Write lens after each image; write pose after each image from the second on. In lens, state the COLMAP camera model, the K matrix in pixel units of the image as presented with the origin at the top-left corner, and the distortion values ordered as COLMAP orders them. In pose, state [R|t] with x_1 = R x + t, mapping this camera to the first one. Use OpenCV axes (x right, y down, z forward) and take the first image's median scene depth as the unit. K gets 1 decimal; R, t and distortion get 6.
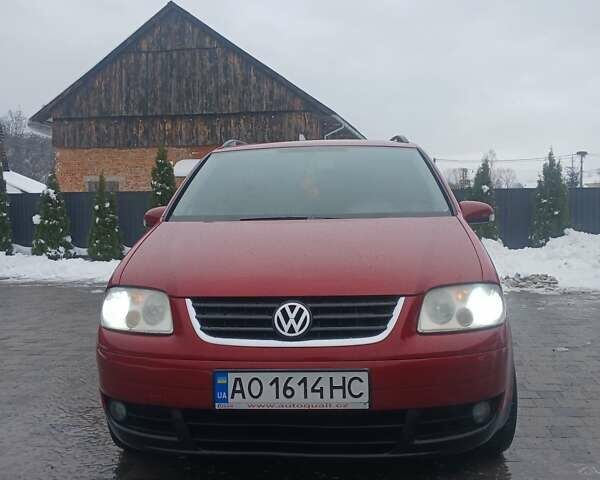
lens RADIAL K [[612.2, 0, 303.2], [0, 612.2, 241.0], [0, 0, 1]] dist [0.044418, 0.000000]
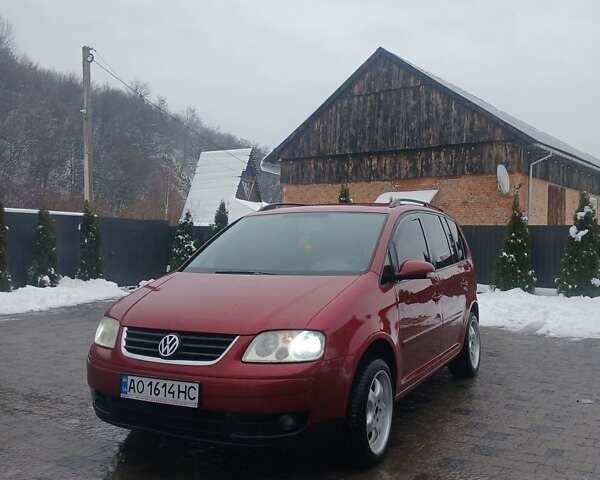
lens RADIAL K [[612.2, 0, 301.2], [0, 612.2, 239.4], [0, 0, 1]] dist [0.044418, 0.000000]
pose [[0.914258, 0.011584, -0.404966, 0.876298], [-0.027464, 0.999064, -0.033424, -0.093034], [0.404200, 0.041680, 0.913720, -0.282910]]
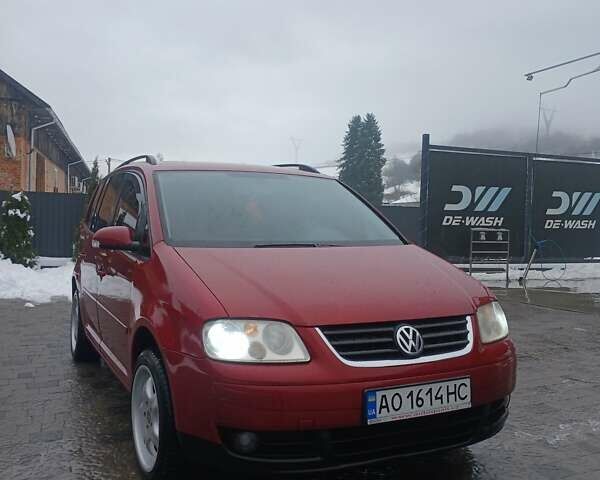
lens RADIAL K [[612.2, 0, 300.4], [0, 612.2, 239.6], [0, 0, 1]] dist [0.044418, 0.000000]
pose [[0.861188, 0.009475, 0.508199, -0.768426], [-0.007887, 0.999955, -0.005278, -0.055440], [-0.508226, 0.000538, 0.861224, 0.085086]]
